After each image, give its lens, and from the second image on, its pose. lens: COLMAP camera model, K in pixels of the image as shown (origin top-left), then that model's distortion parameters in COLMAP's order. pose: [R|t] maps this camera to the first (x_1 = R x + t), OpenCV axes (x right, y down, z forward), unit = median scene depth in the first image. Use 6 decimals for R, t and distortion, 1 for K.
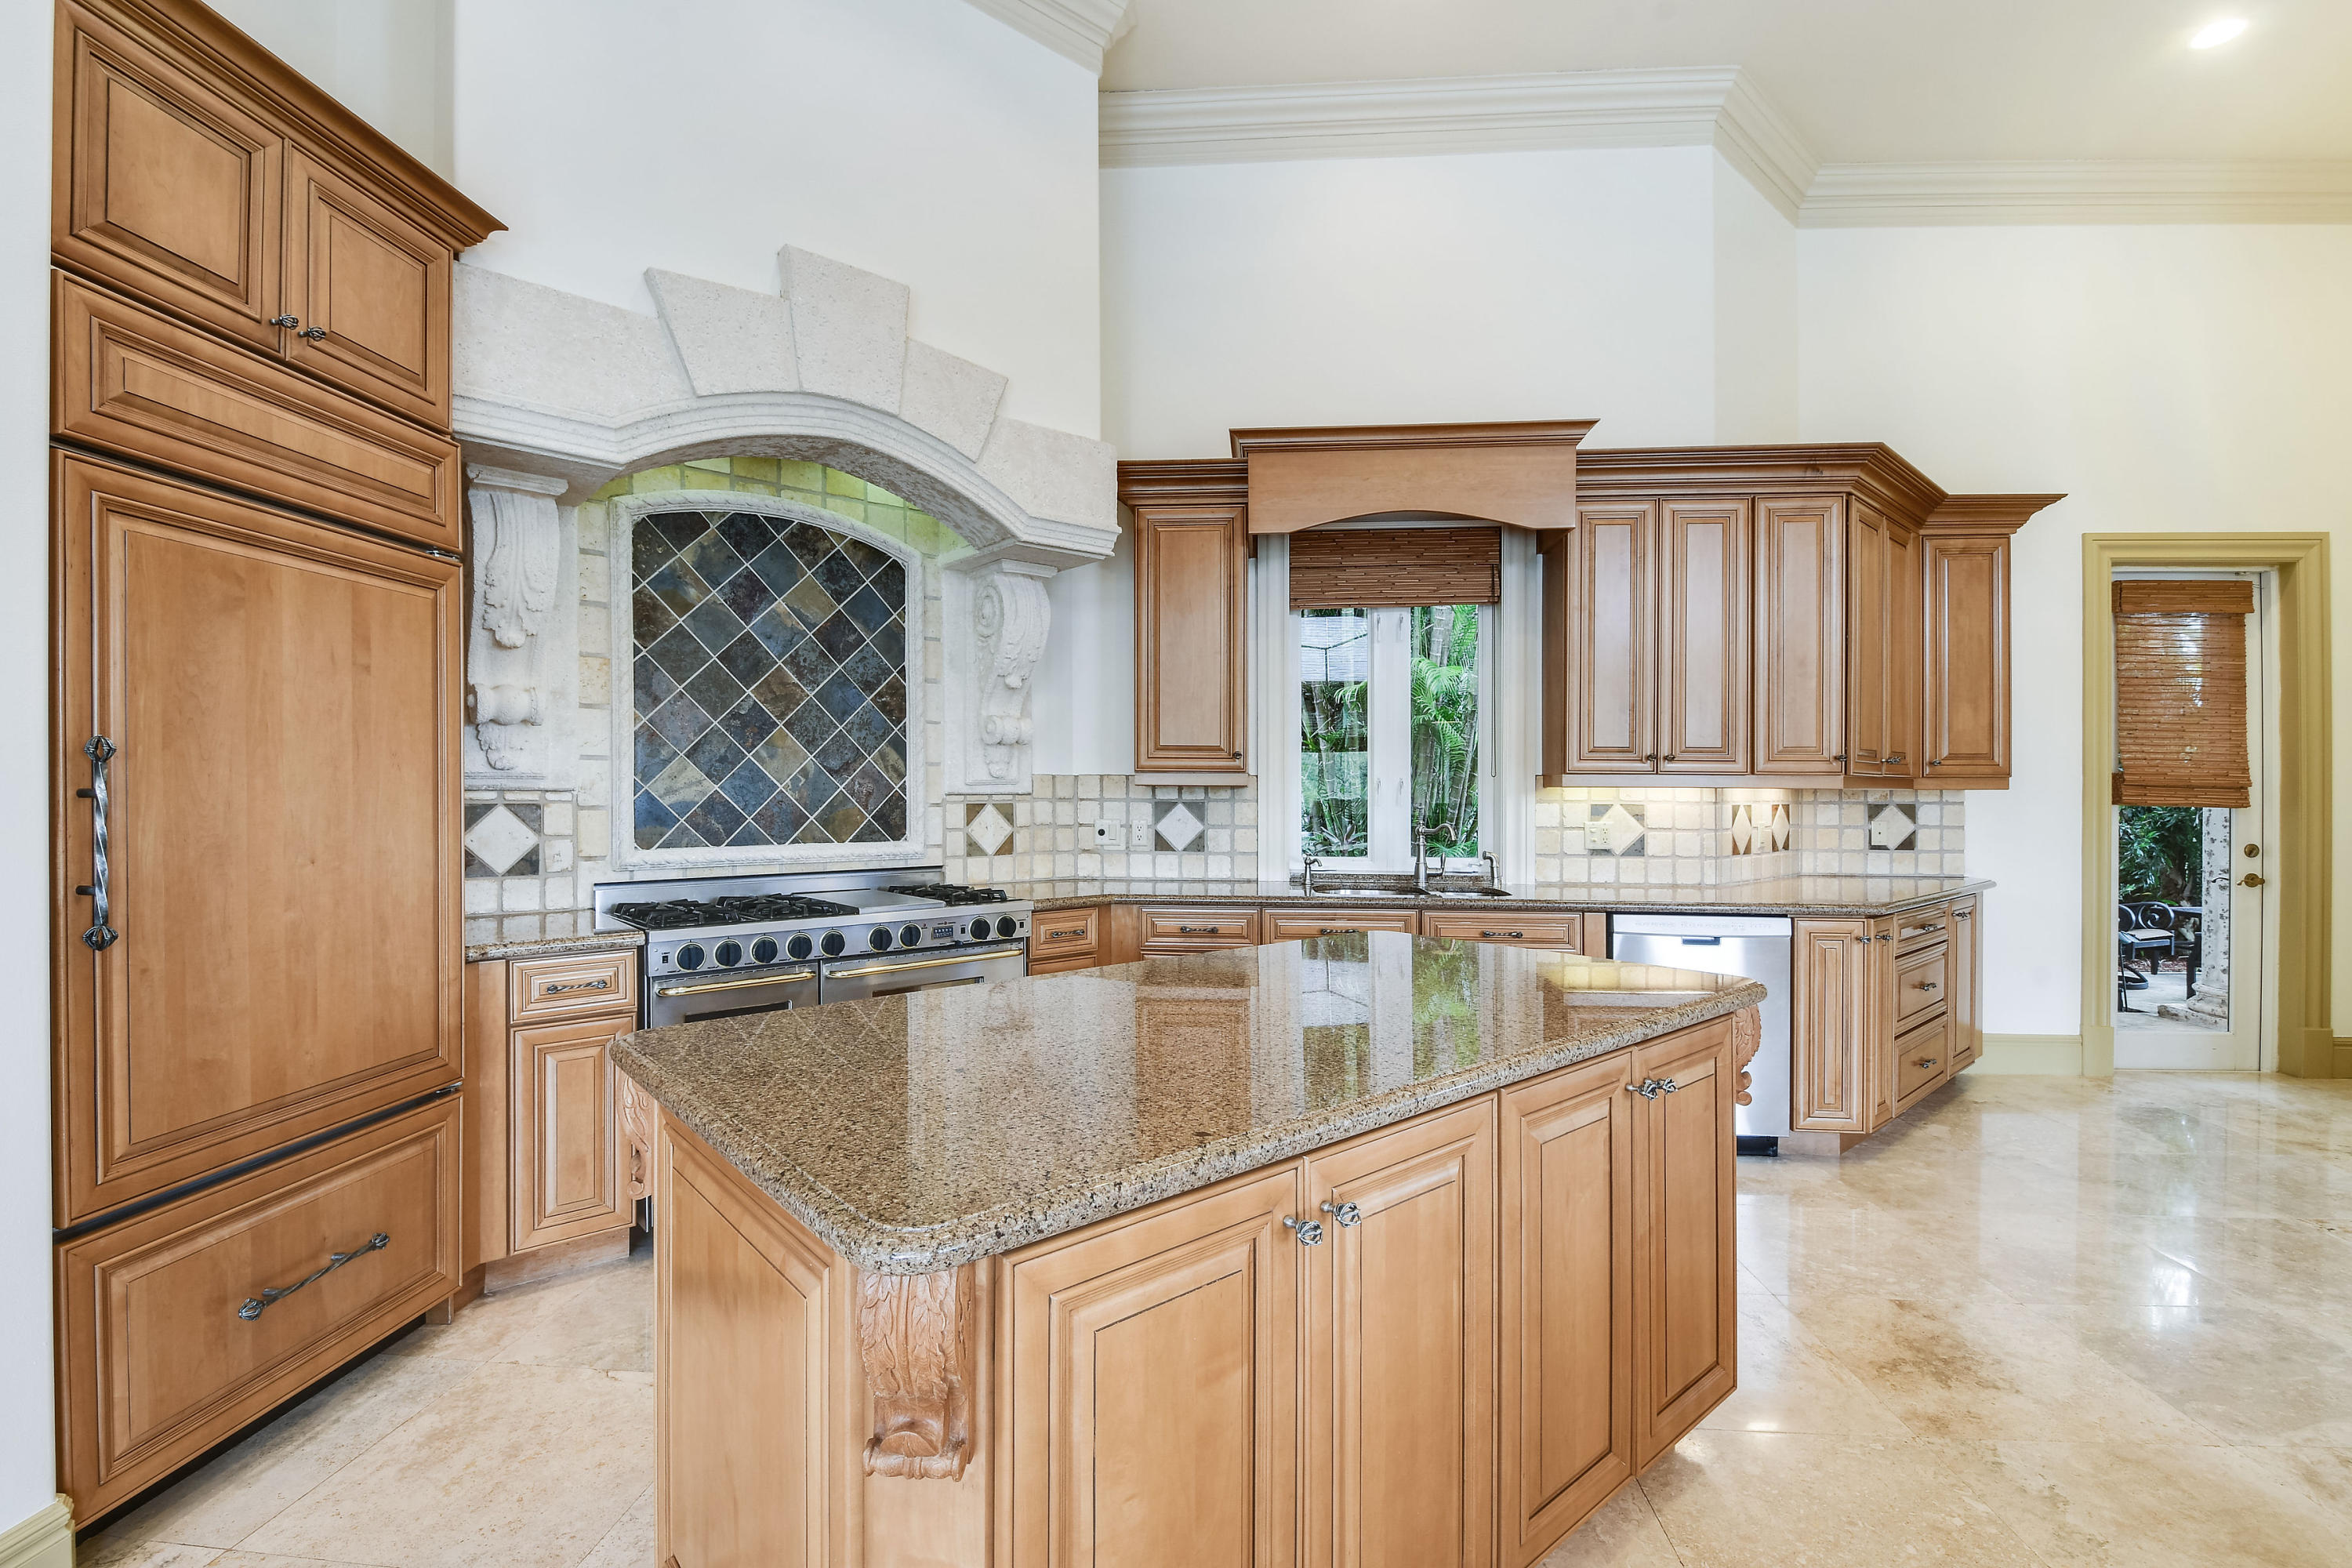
lens RADIAL K [[1050.5, 0, 1173.6], [0, 1050.5, 792.8], [0, 0, 1]] dist [0.000584, 0.000027]
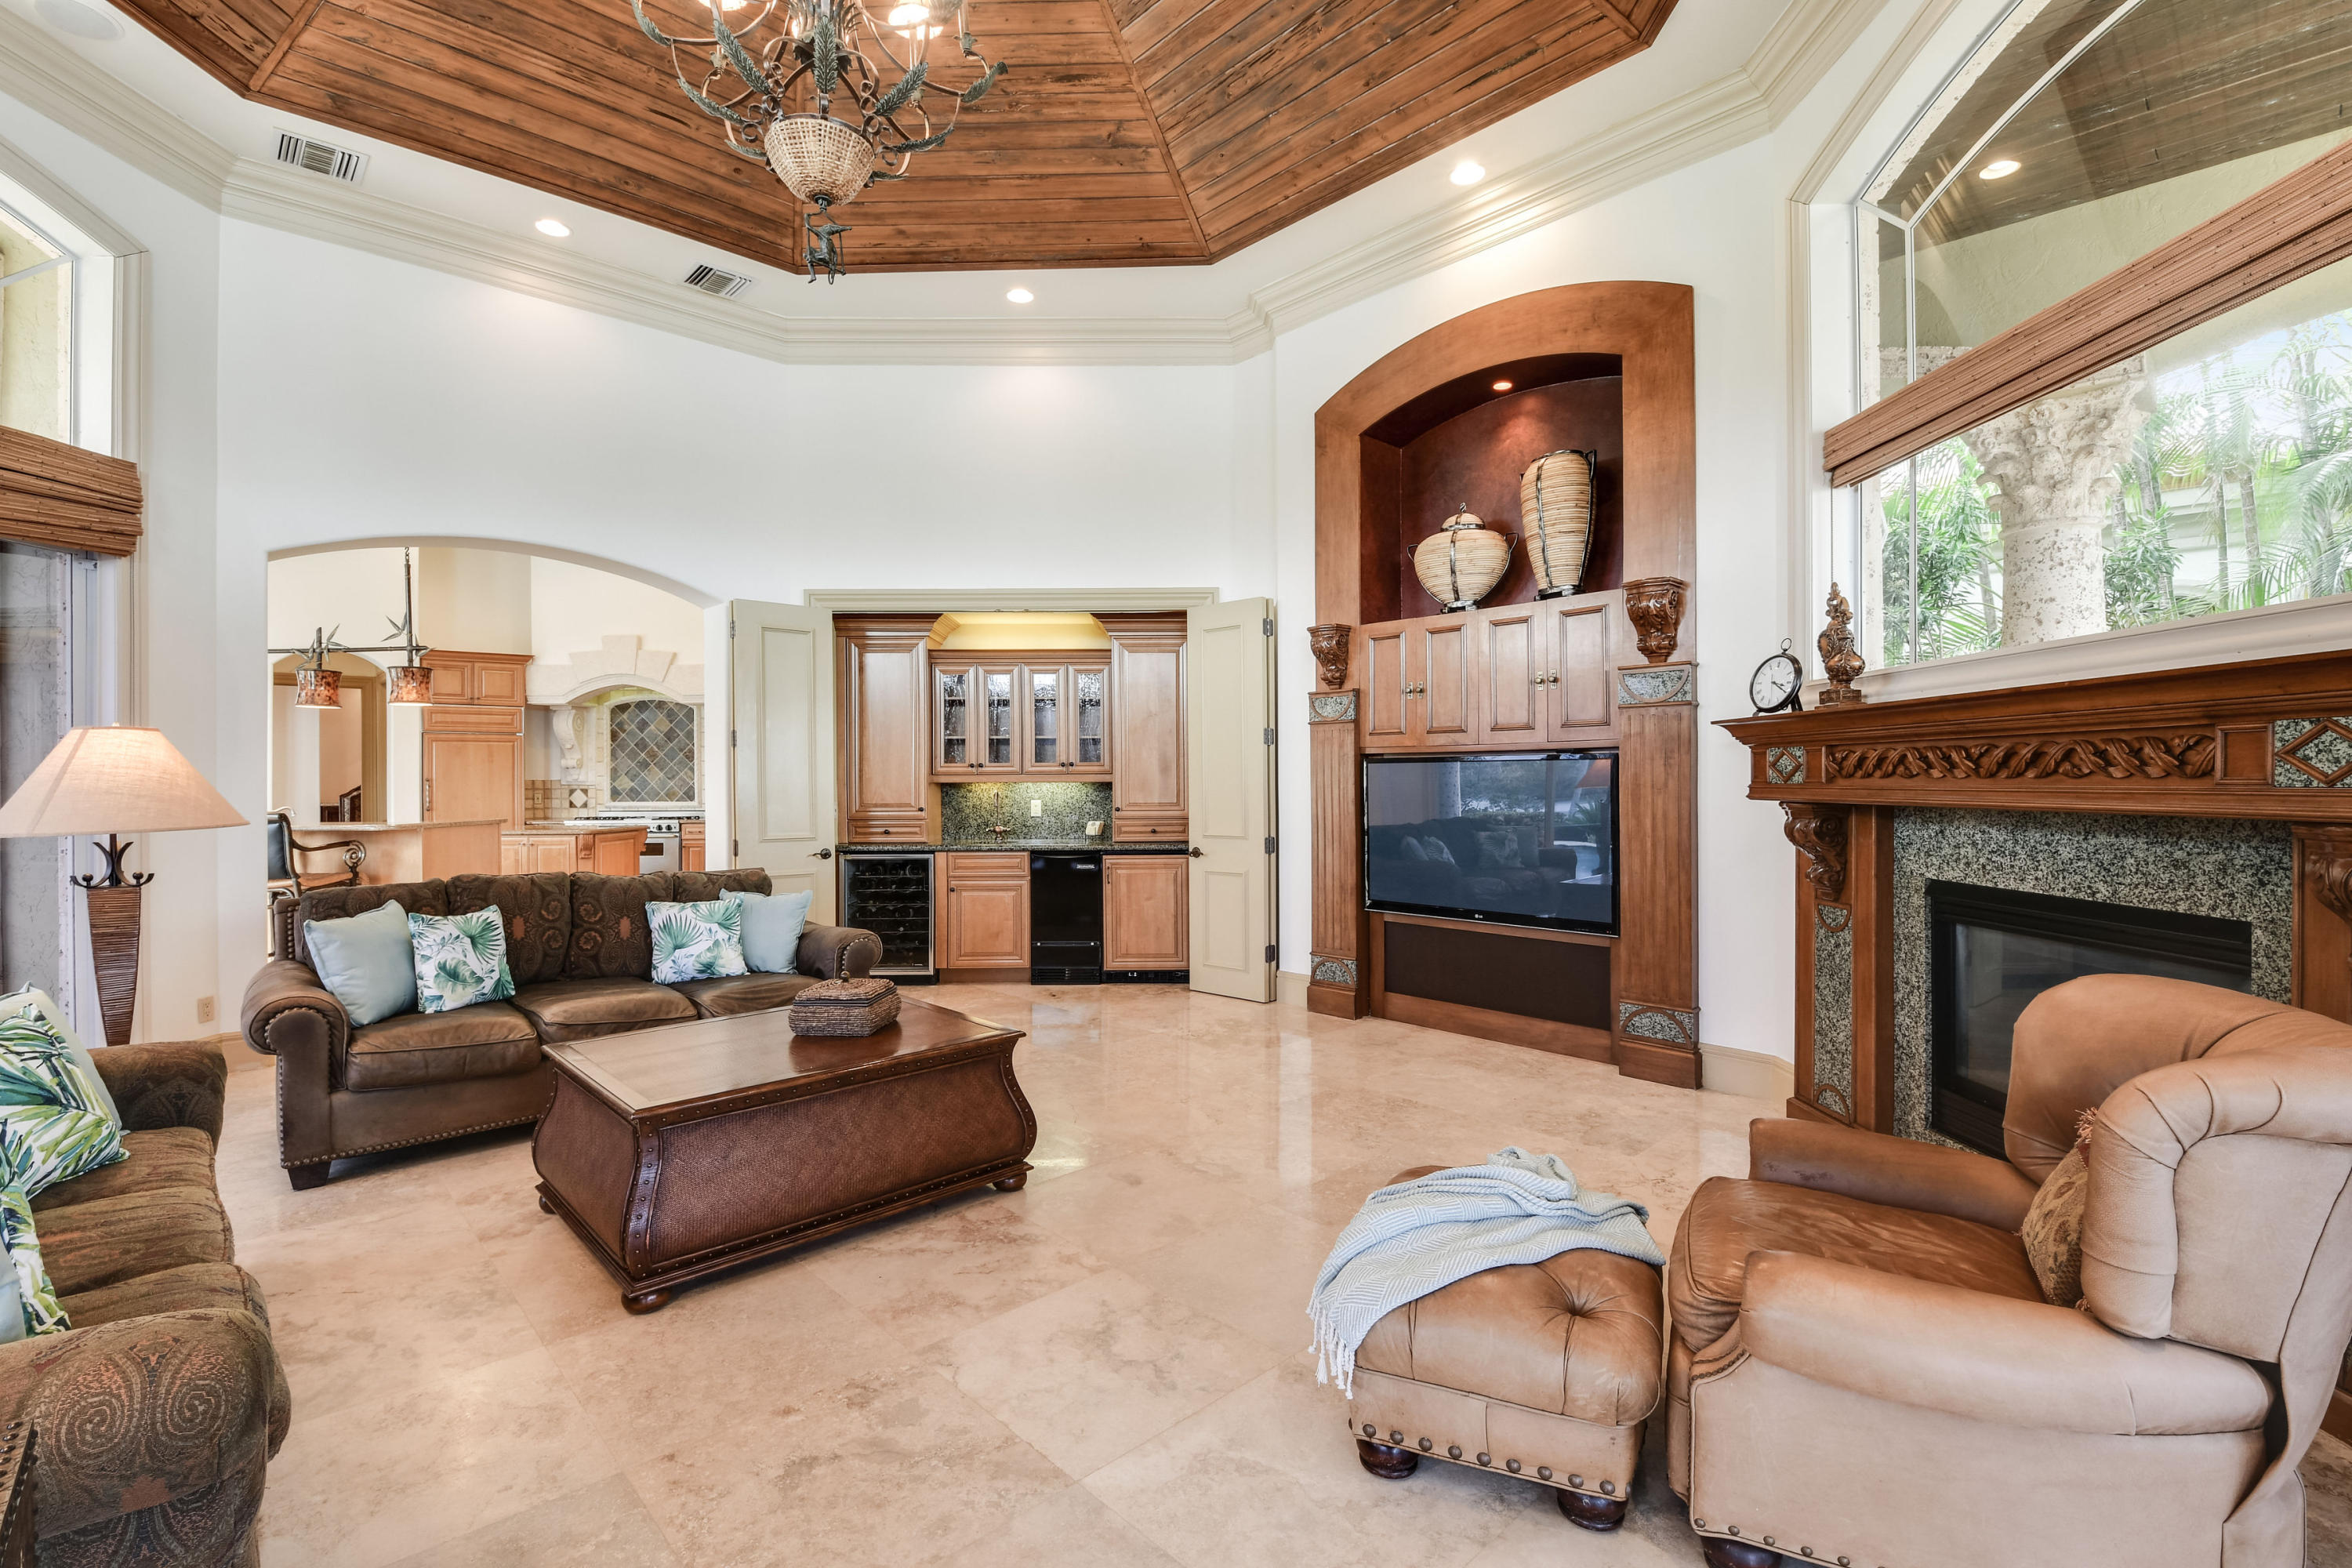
lens RADIAL K [[1050.5, 0, 1172.5], [0, 1050.5, 777.2], [0, 0, 1]] dist [0.000584, 0.000027]
pose [[0.745673, -0.006703, -0.666278, 3.072830], [0.003920, 0.999976, -0.005672, -0.001310], [0.666301, 0.001617, 0.745682, -0.348539]]
